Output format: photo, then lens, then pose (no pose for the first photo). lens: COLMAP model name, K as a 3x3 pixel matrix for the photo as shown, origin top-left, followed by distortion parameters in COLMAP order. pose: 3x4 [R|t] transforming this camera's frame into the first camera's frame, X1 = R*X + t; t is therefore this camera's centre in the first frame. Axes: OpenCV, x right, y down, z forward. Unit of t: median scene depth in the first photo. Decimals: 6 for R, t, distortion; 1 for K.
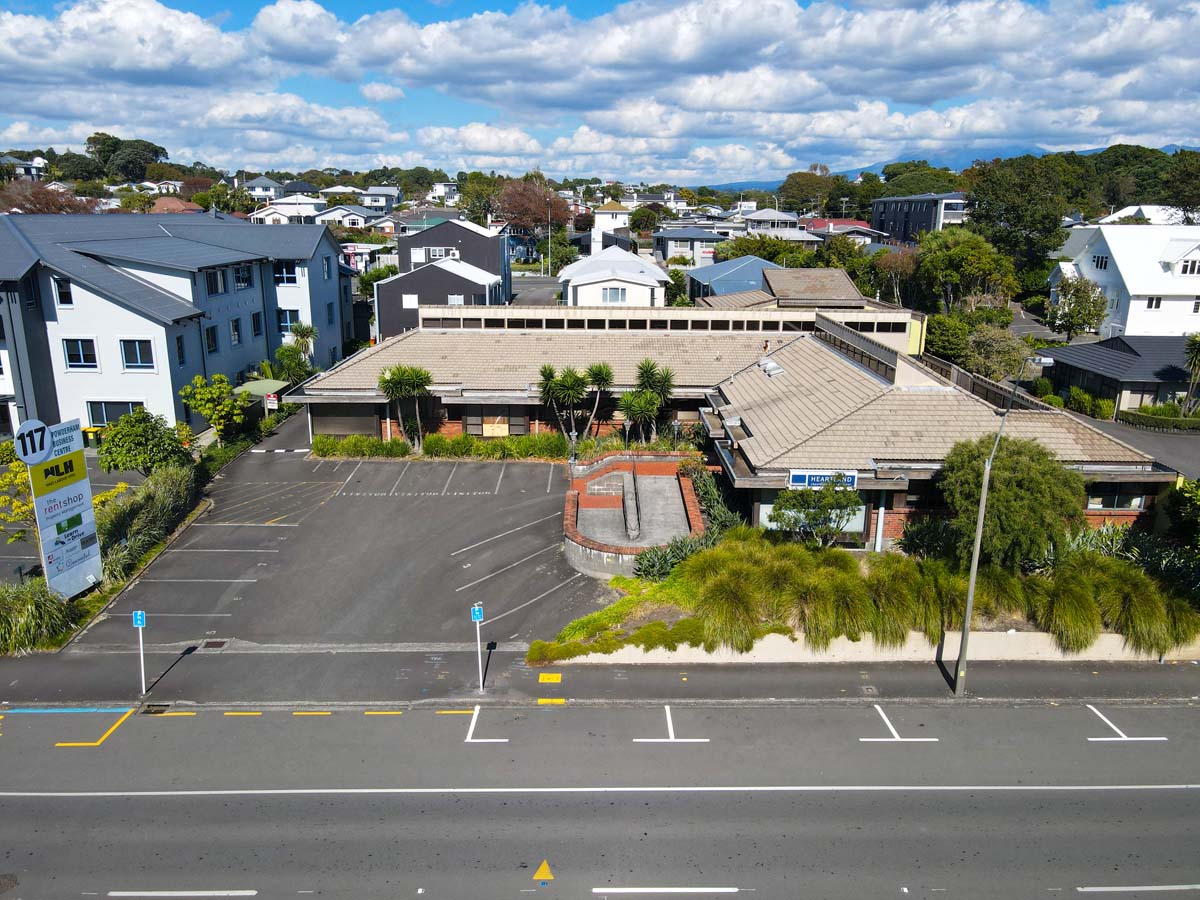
lens RADIAL K [[885.6, 0, 600.0], [0, 885.6, 450.0], [0, 0, 1]] dist [0.008858, 0.003433]
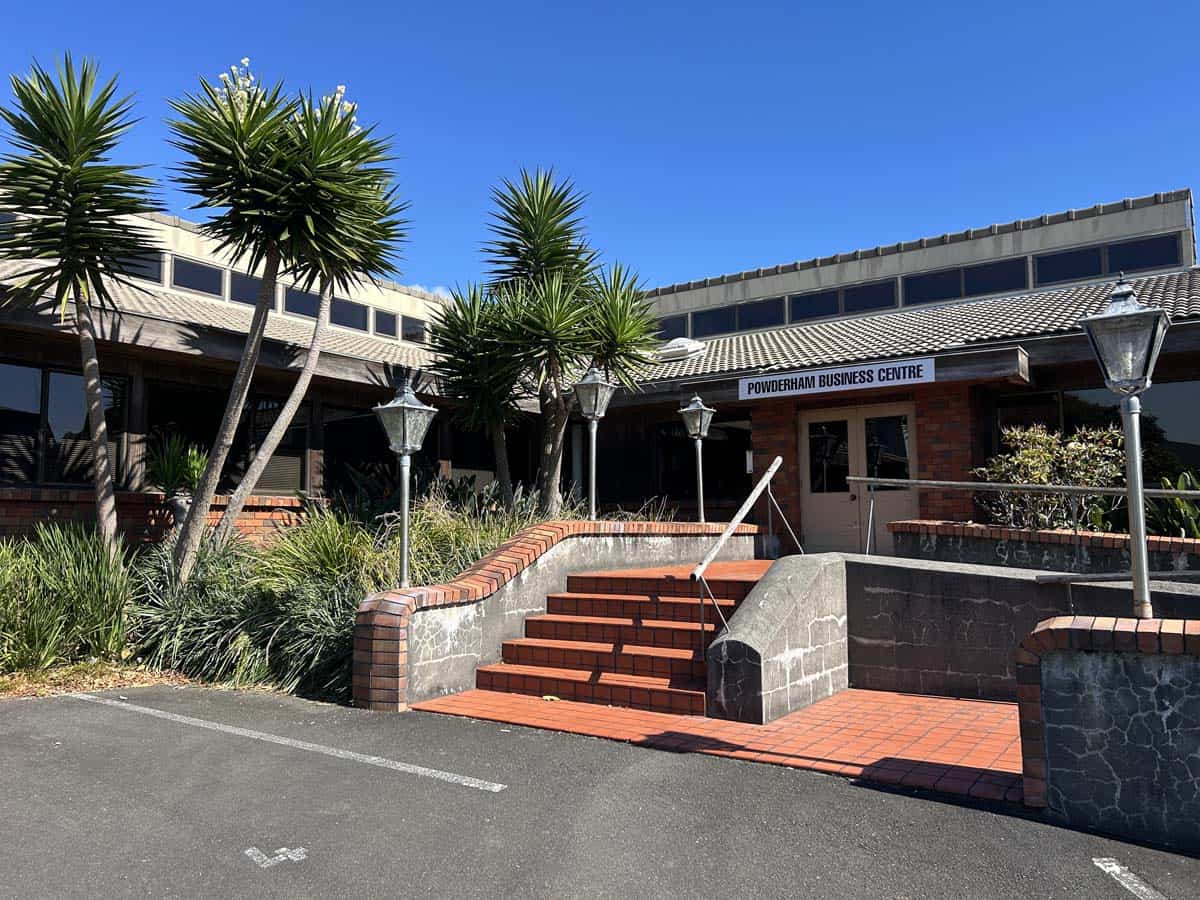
lens RADIAL K [[885.6, 0, 600.0], [0, 885.6, 450.0], [0, 0, 1]] dist [0.008858, 0.003433]
pose [[0.564383, 0.061871, 0.823191, -0.132669], [0.232053, 0.945088, -0.230130, 0.031918], [-0.792227, 0.320905, 0.519034, 0.825058]]
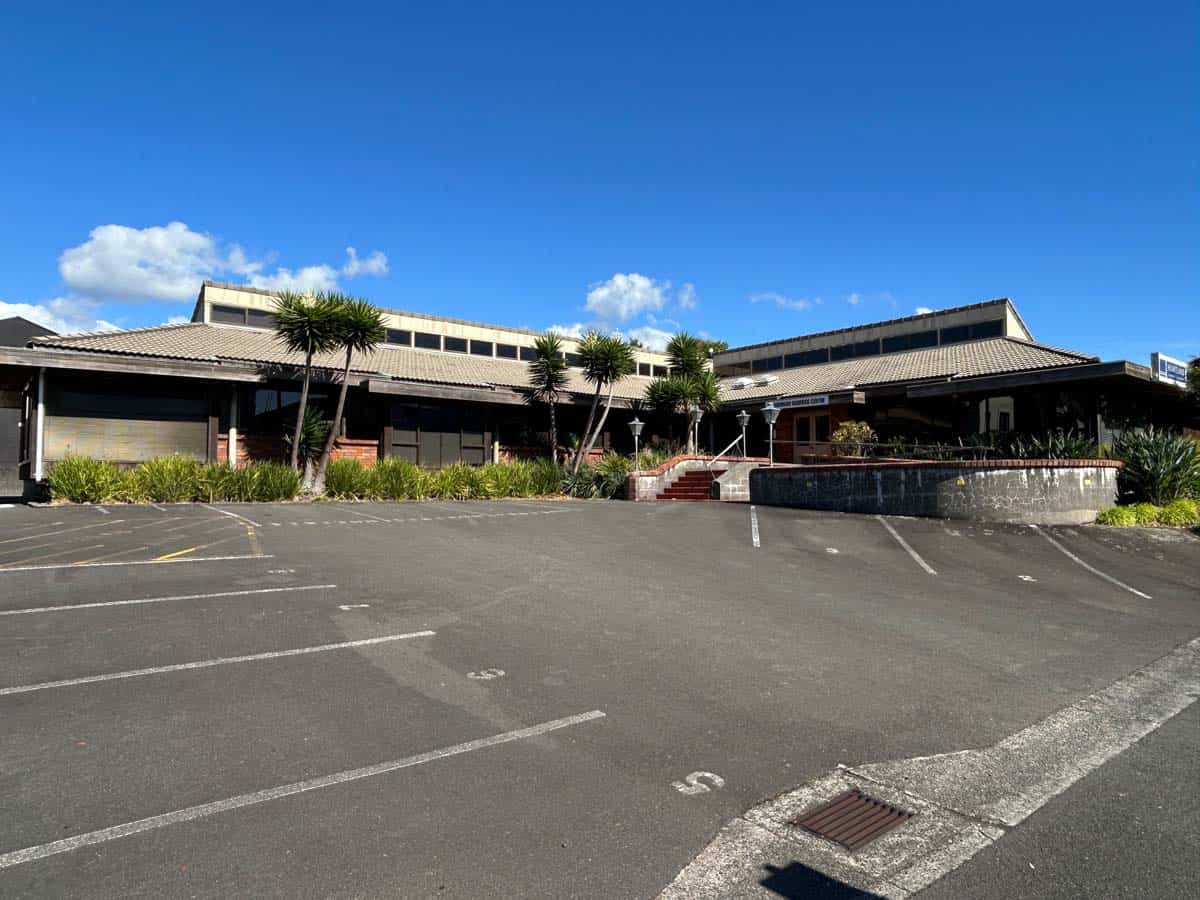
lens RADIAL K [[767.6, 0, 601.6], [0, 767.6, 462.4], [0, 0, 1]] dist [0.005620, -0.027629]
pose [[0.771225, 0.010509, 0.636476, -0.358363], [0.179511, 0.955693, -0.233295, 0.117687], [-0.610727, 0.294177, 0.735168, 0.585719]]
